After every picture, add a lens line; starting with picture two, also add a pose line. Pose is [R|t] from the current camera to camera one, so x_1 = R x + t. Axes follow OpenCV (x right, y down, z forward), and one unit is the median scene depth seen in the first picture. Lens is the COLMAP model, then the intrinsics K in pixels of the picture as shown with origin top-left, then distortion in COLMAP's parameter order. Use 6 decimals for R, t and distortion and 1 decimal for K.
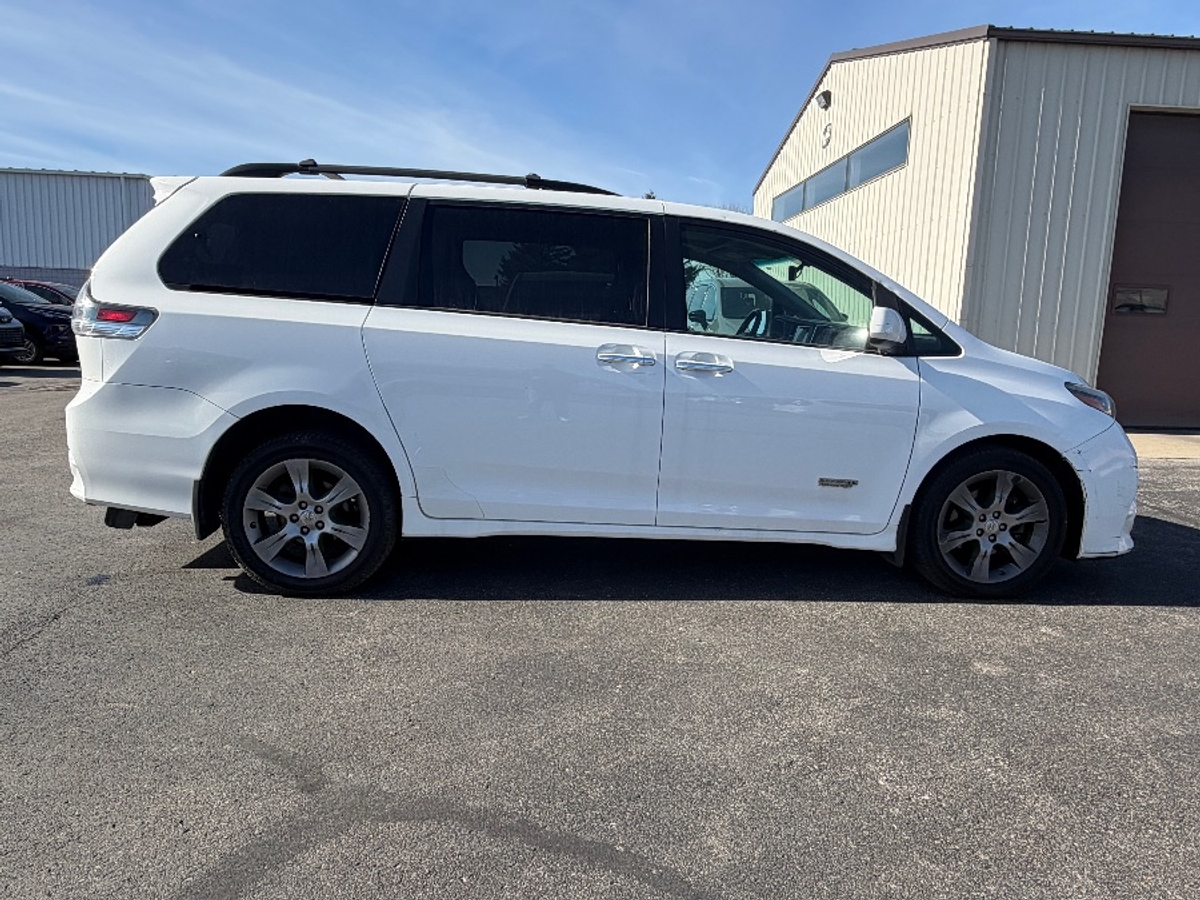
lens RADIAL K [[837.6, 0, 600.0], [0, 837.6, 450.0], [0, 0, 1]] dist [0.003671, 0.000062]
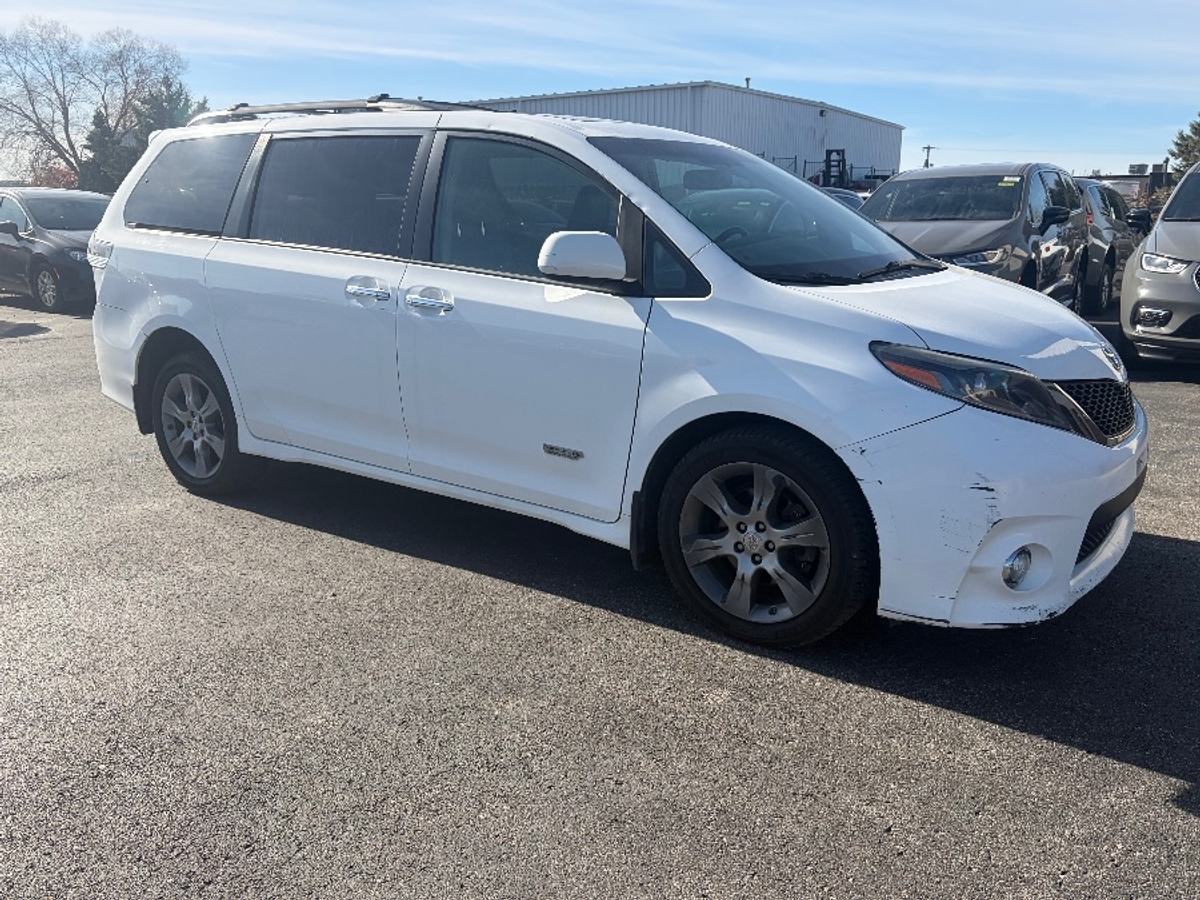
lens RADIAL K [[971.1, 0, 600.0], [0, 971.1, 450.0], [0, 0, 1]] dist [0.011599, -0.005640]
pose [[0.775341, 0.120077, -0.620023, 0.894737], [-0.075015, 0.992318, 0.098371, -0.057799], [0.627072, -0.029760, 0.778392, 0.296719]]
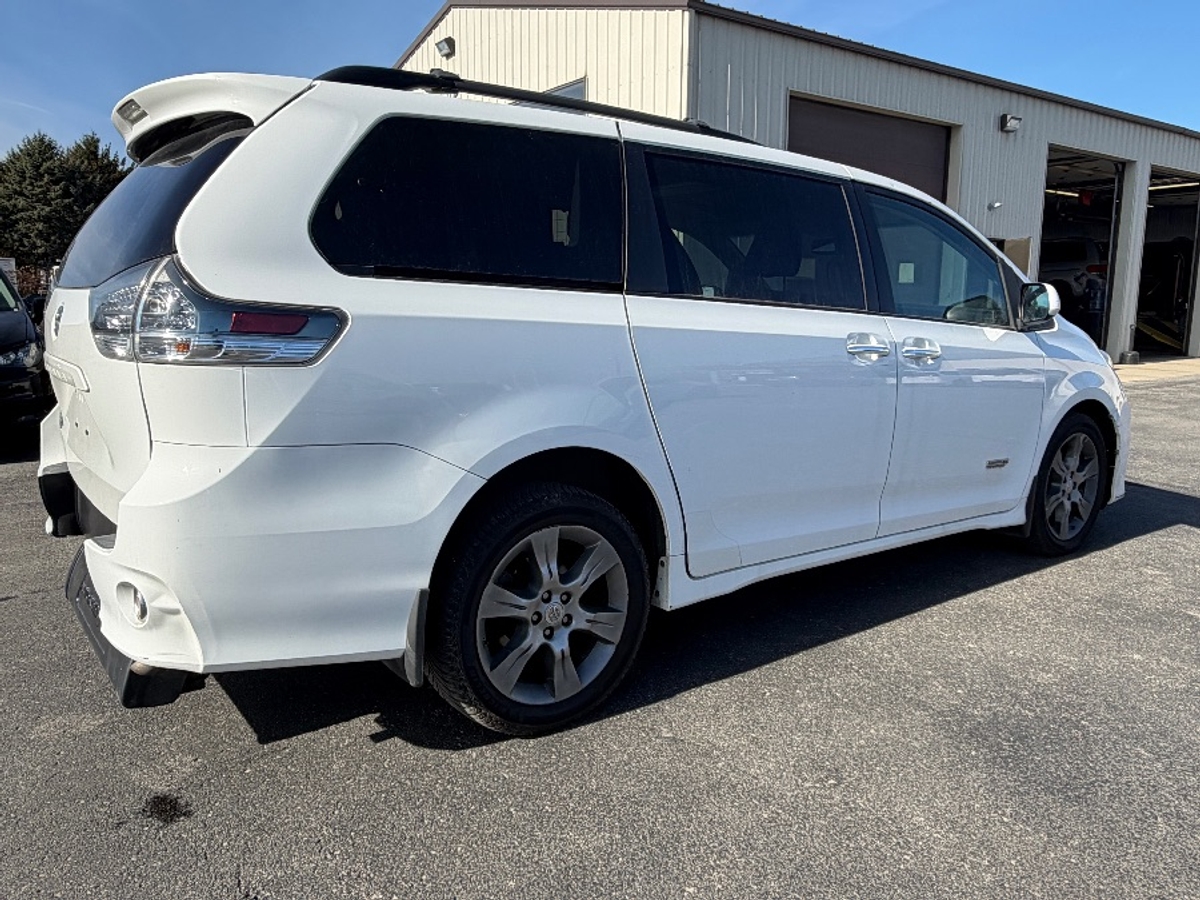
lens RADIAL K [[907.8, 0, 600.0], [0, 907.8, 450.0], [0, 0, 1]] dist [0.004878, -0.000150]
pose [[0.835583, -0.116205, 0.536933, -0.675558], [0.104032, 0.993158, 0.053047, -0.081613], [-0.539424, 0.011534, 0.841955, 0.357369]]
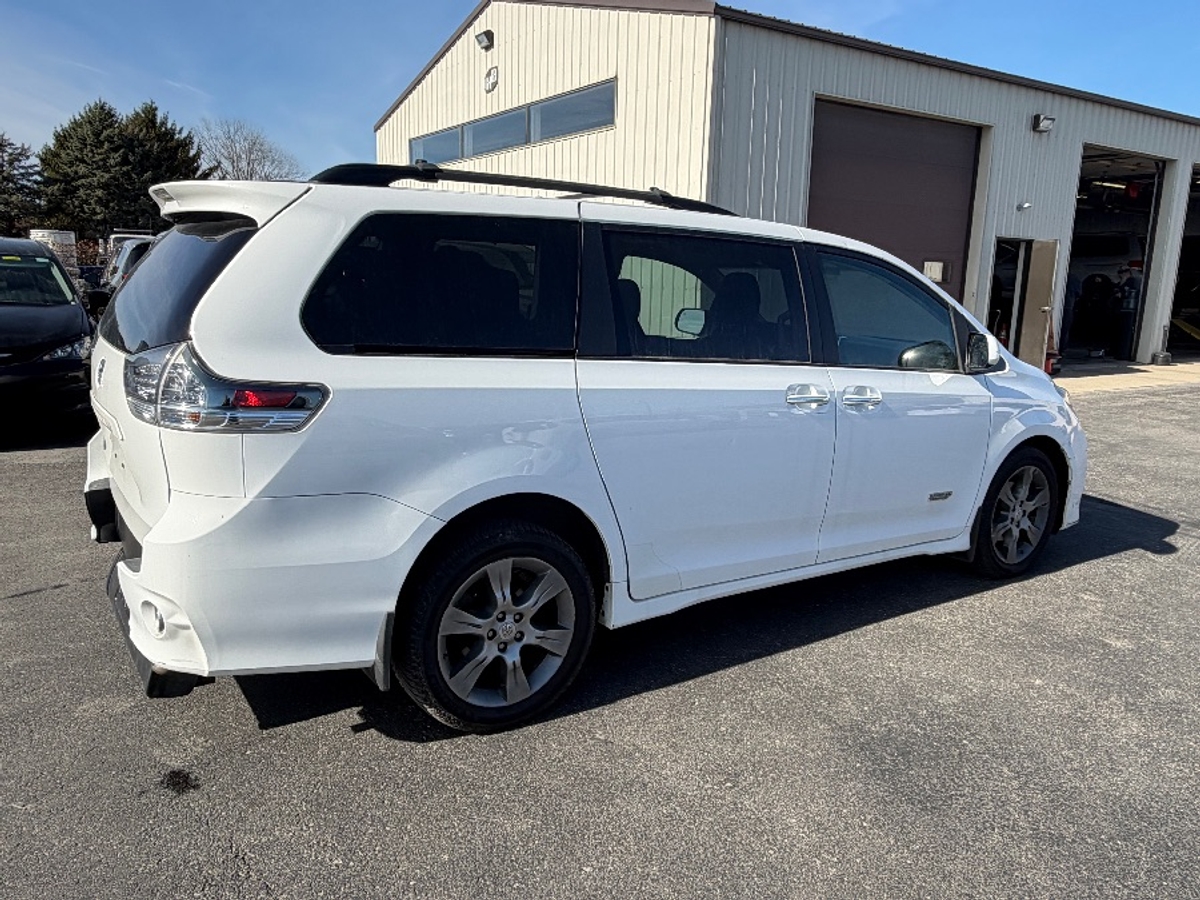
lens RADIAL K [[907.8, 0, 600.0], [0, 907.8, 450.0], [0, 0, 1]] dist [0.004878, -0.000150]
pose [[0.863118, -0.106877, 0.493563, -0.660755], [0.077786, 0.993821, 0.079174, -0.145774], [-0.498976, -0.029944, 0.866099, 0.213991]]
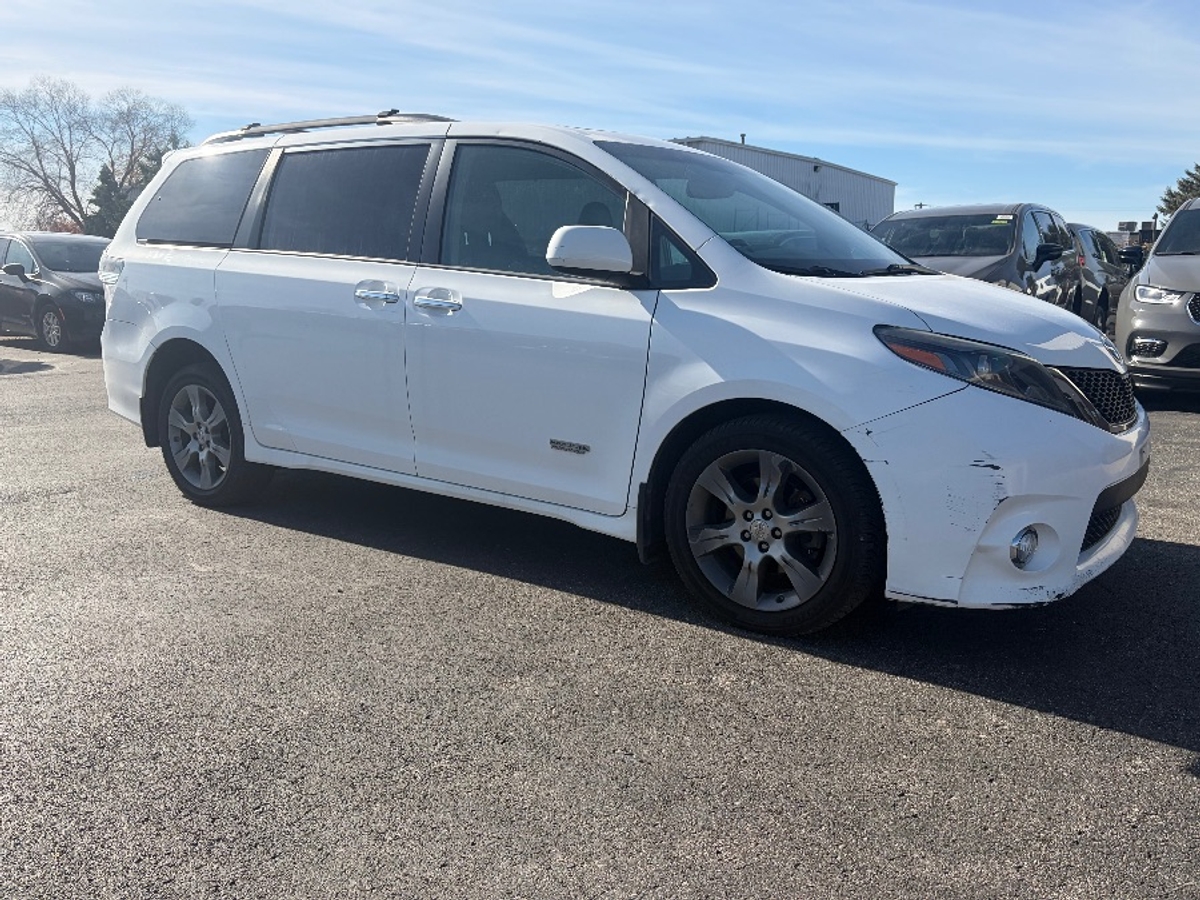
lens RADIAL K [[971.1, 0, 600.0], [0, 971.1, 450.0], [0, 0, 1]] dist [0.011599, -0.005640]
pose [[0.776801, 0.085956, -0.623852, 0.898328], [-0.075270, 0.996212, 0.043537, -0.001013], [0.625231, 0.013138, 0.780329, 0.285570]]
